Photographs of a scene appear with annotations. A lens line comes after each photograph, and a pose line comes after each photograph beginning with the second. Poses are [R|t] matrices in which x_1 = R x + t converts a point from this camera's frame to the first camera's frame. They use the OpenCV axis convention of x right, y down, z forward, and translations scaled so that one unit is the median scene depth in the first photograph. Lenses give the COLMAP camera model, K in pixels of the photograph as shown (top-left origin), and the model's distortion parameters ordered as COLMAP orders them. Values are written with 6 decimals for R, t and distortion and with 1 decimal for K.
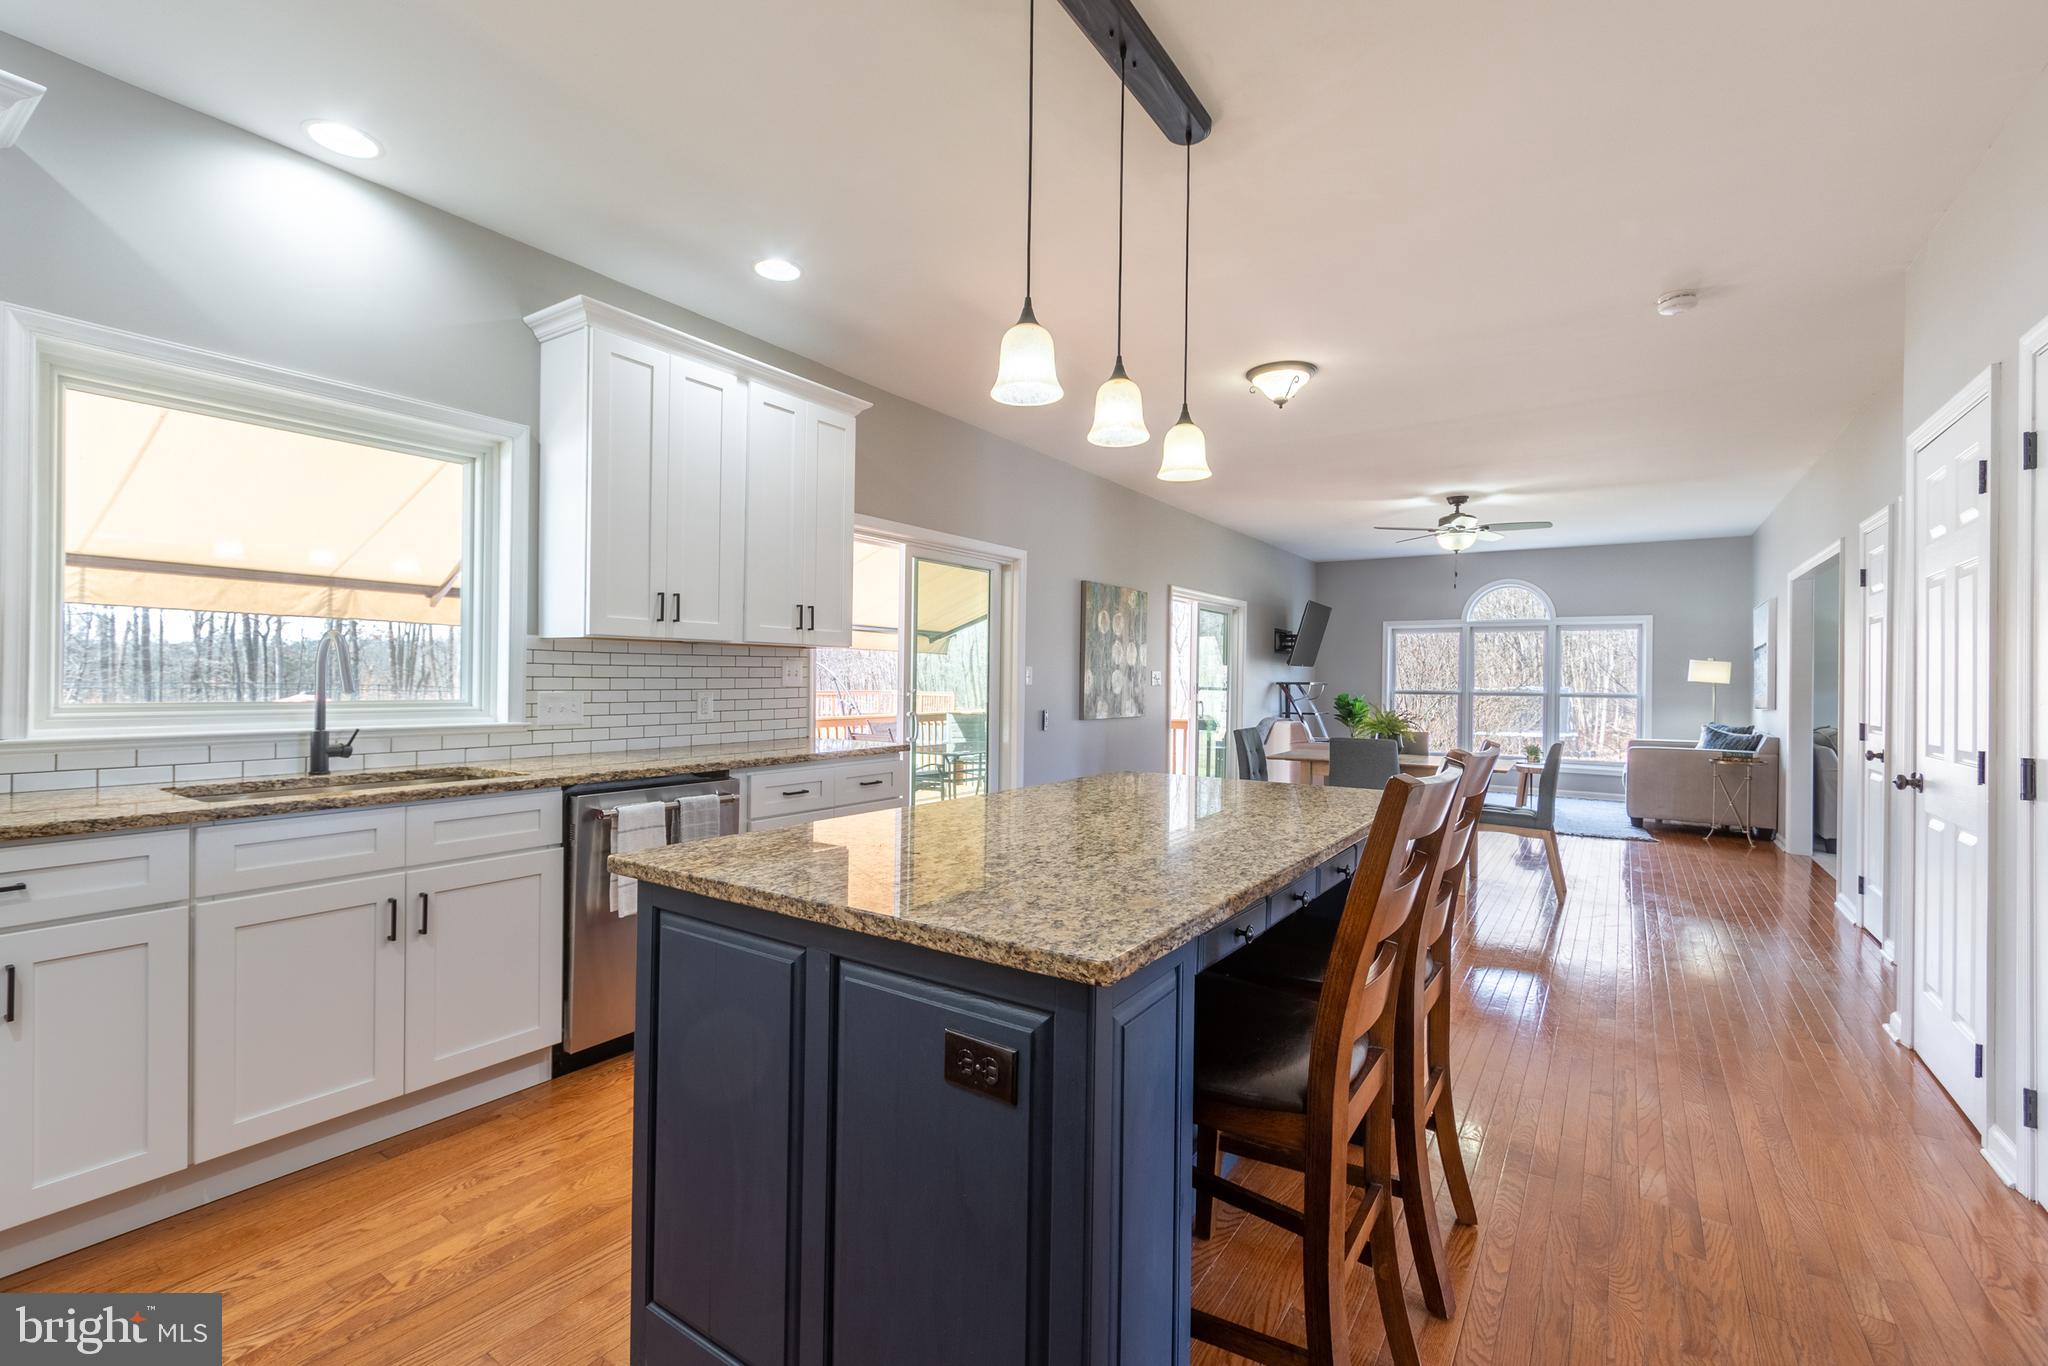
lens RADIAL K [[891.3, 0, 1001.8], [0, 891.3, 679.6], [0, 0, 1]] dist [-0.001303, -0.000179]
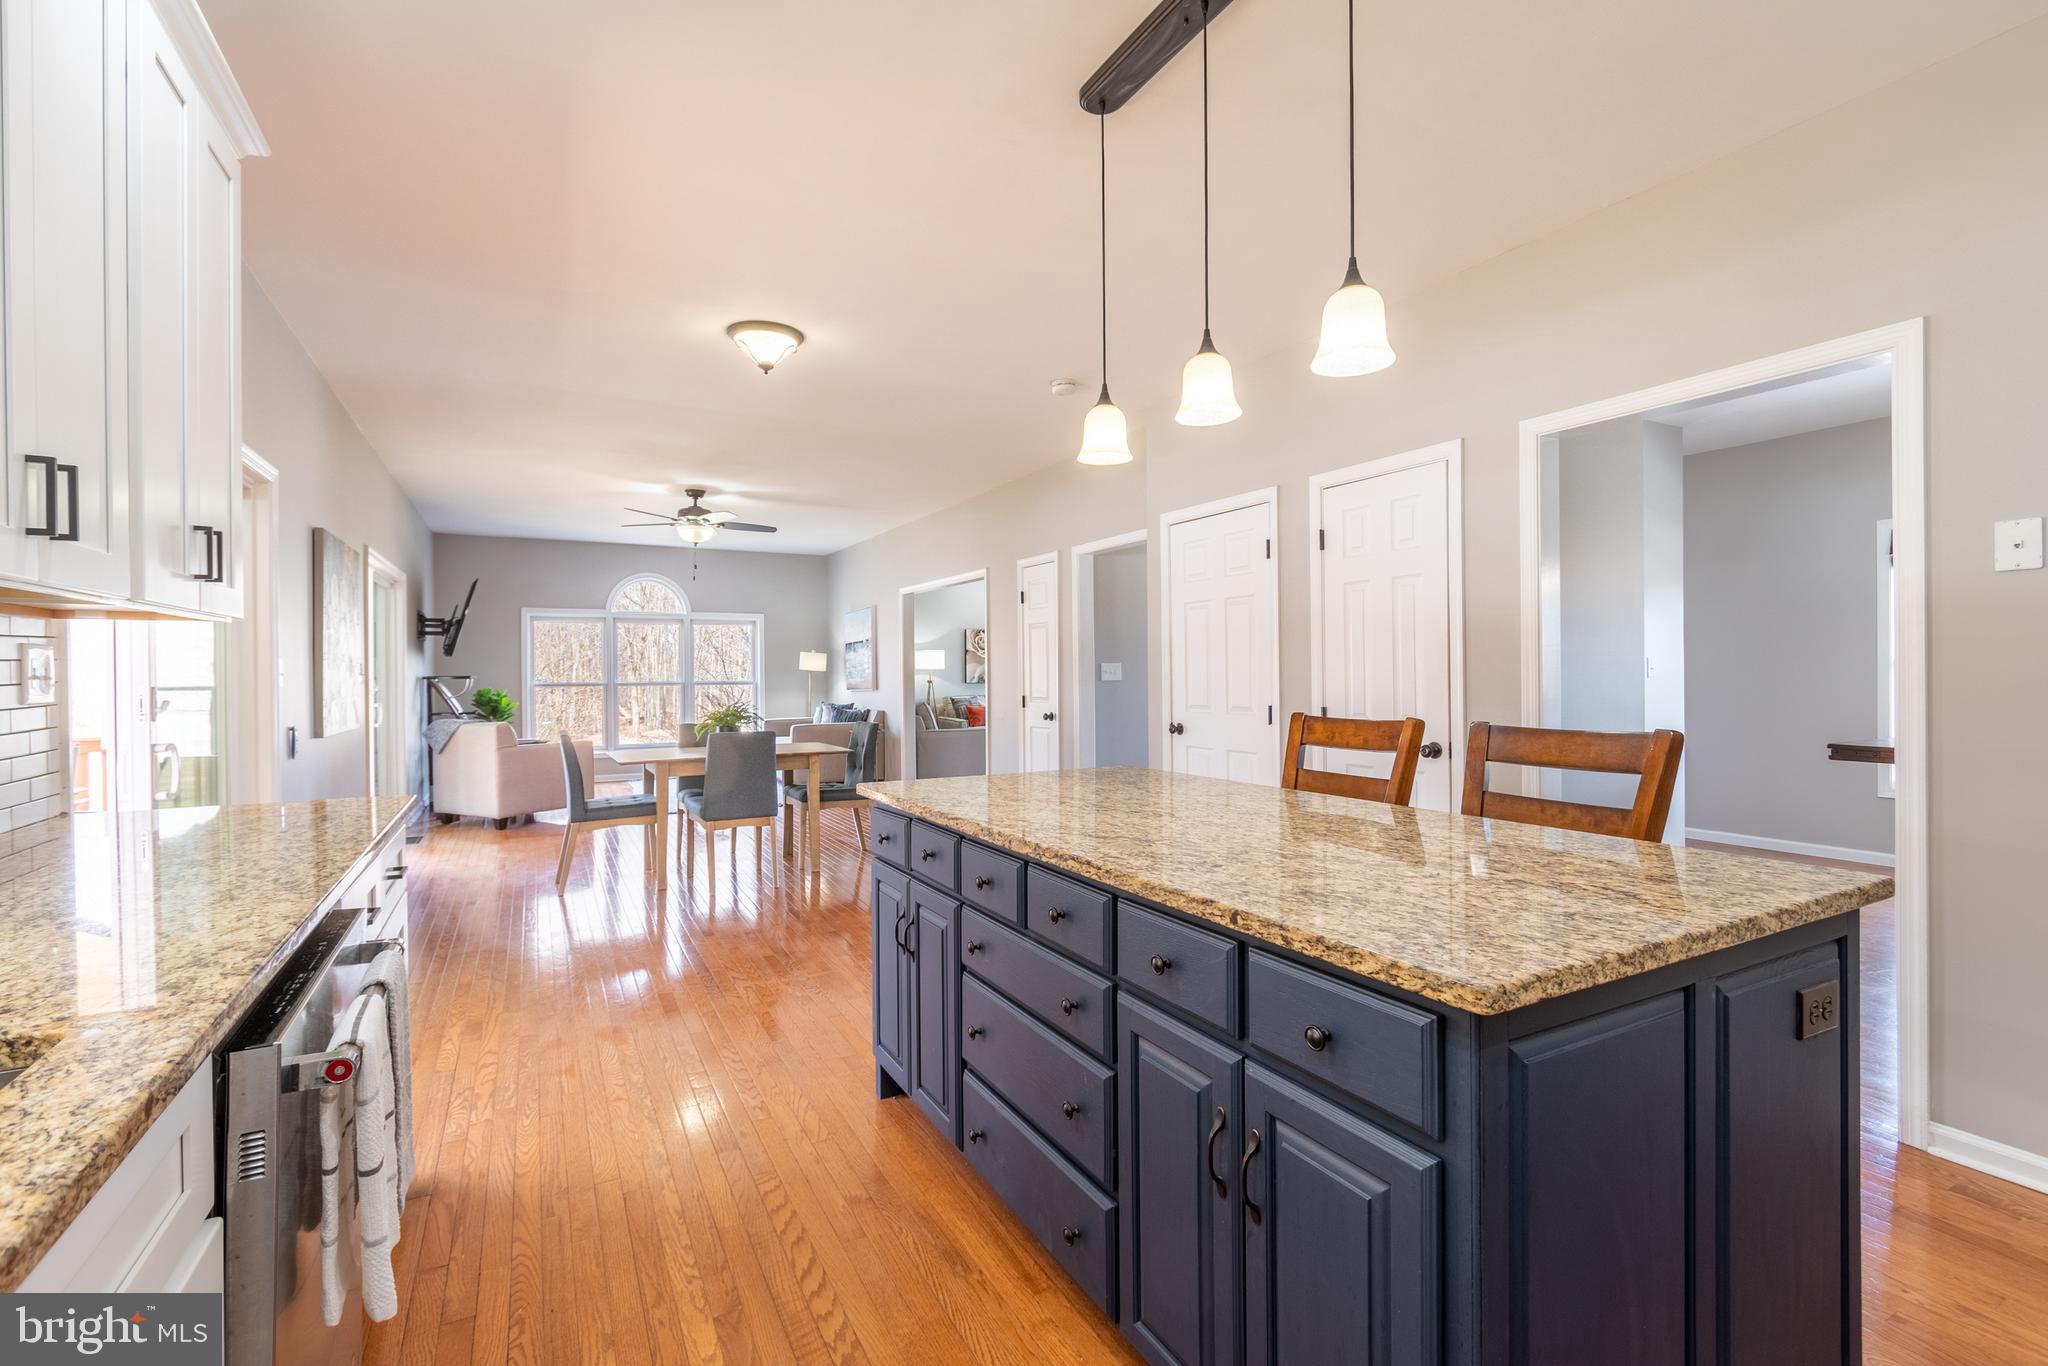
lens RADIAL K [[891.3, 0, 1001.8], [0, 891.3, 679.6], [0, 0, 1]] dist [-0.001303, -0.000179]
pose [[0.462642, -0.022580, 0.886257, -0.589559], [0.013063, 0.999741, 0.018652, -0.008298], [-0.886449, 0.002948, 0.462817, 0.547344]]
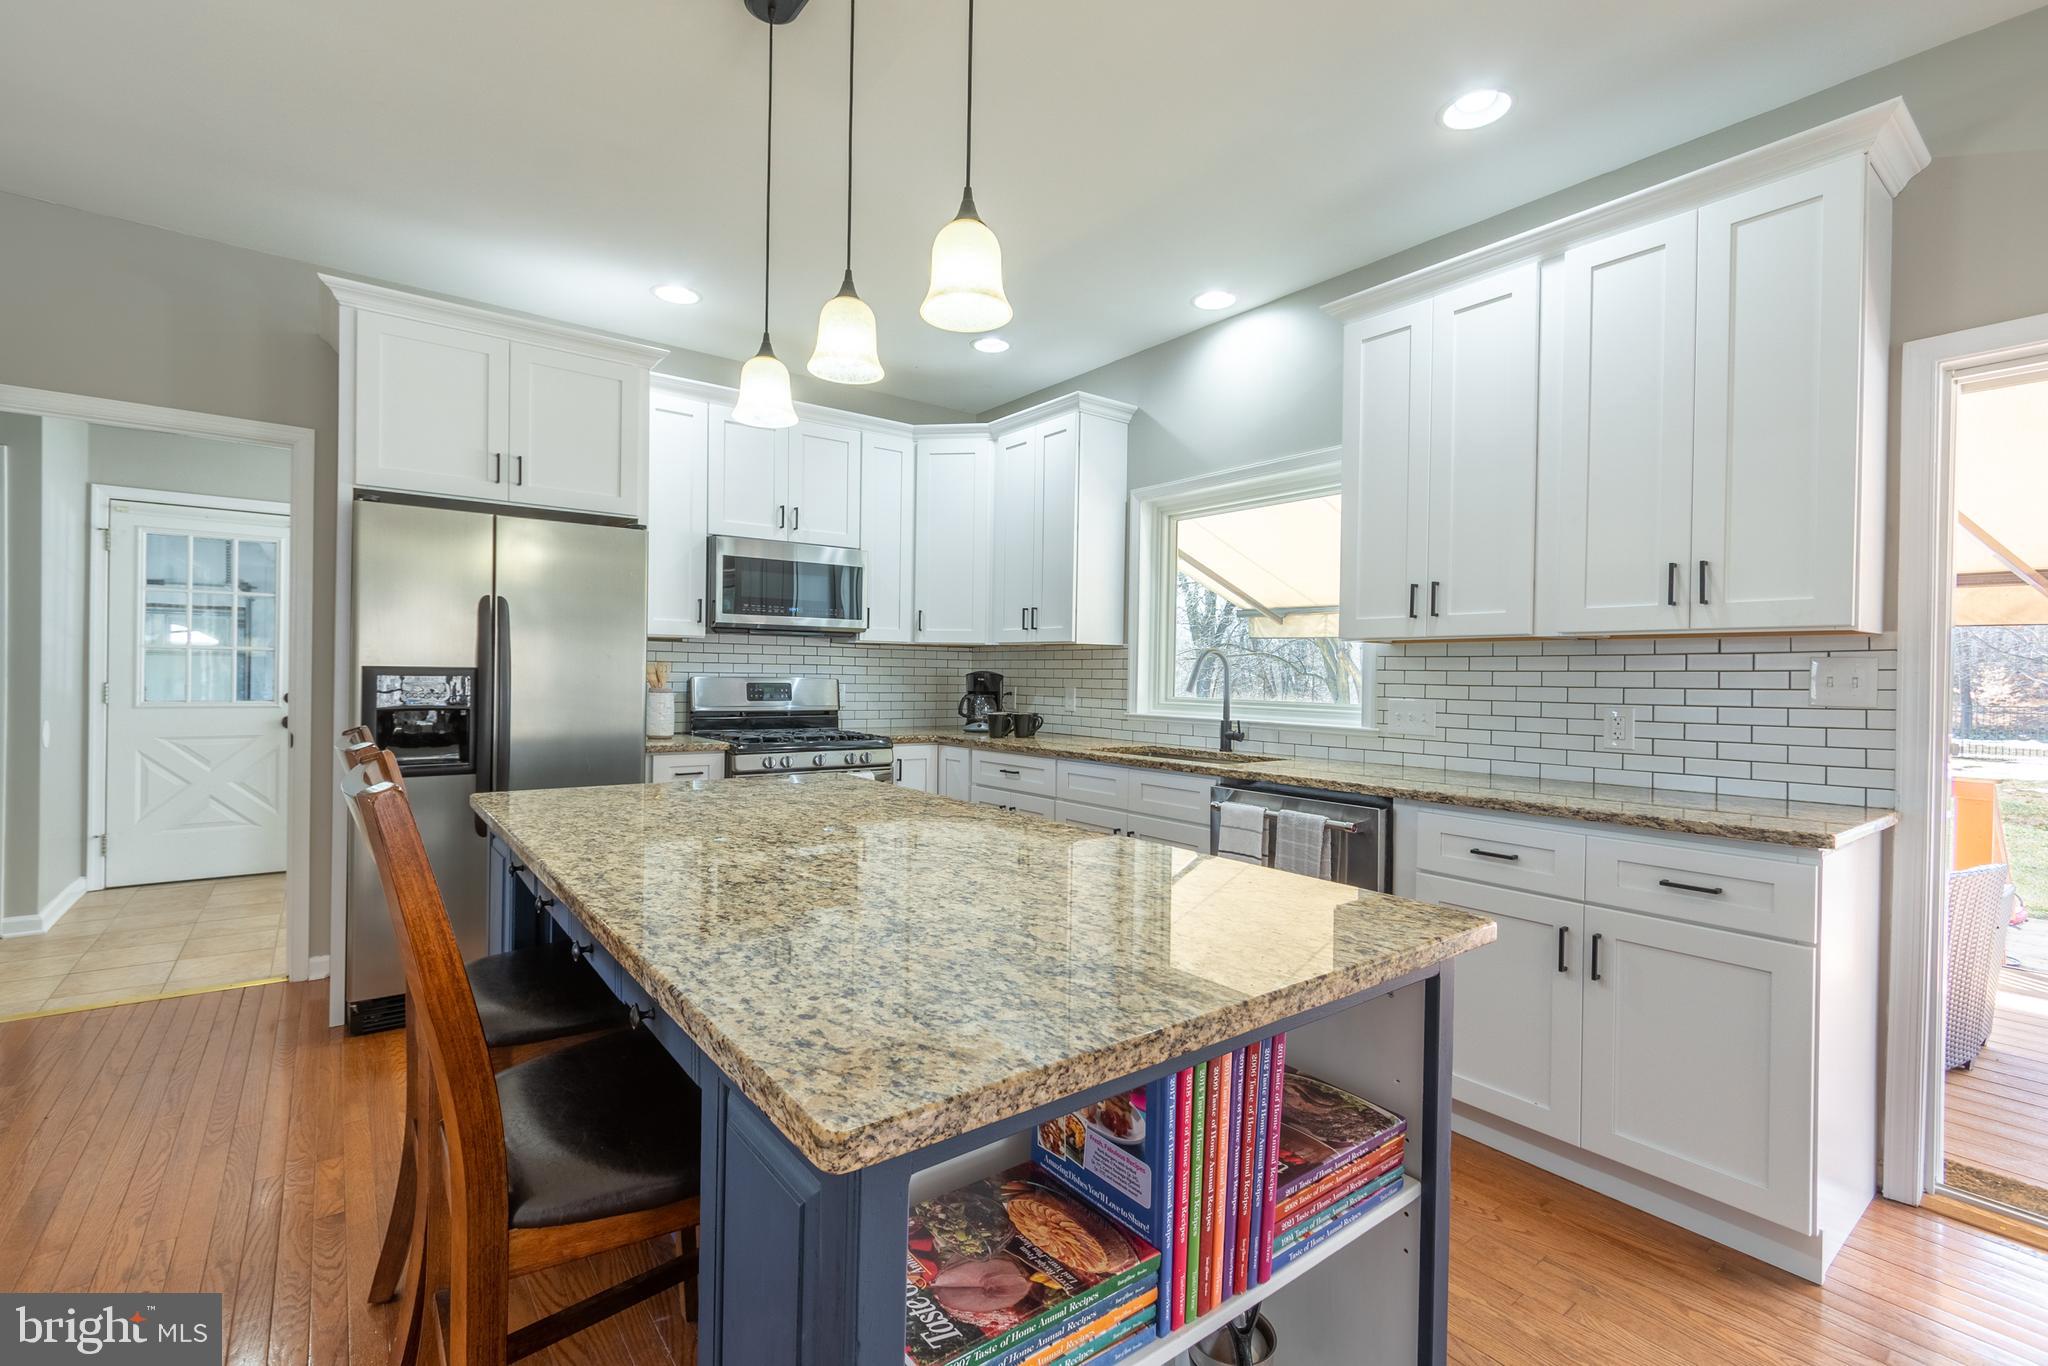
lens RADIAL K [[899.7, 0, 1012.0], [0, 899.7, 676.2], [0, 0, 1]] dist [0.002531, 0.000019]
pose [[-0.312799, -0.015155, -0.949698, 0.622567], [-0.022072, 0.999719, -0.008684, 0.007351], [0.949563, 0.018246, -0.313046, 1.016747]]
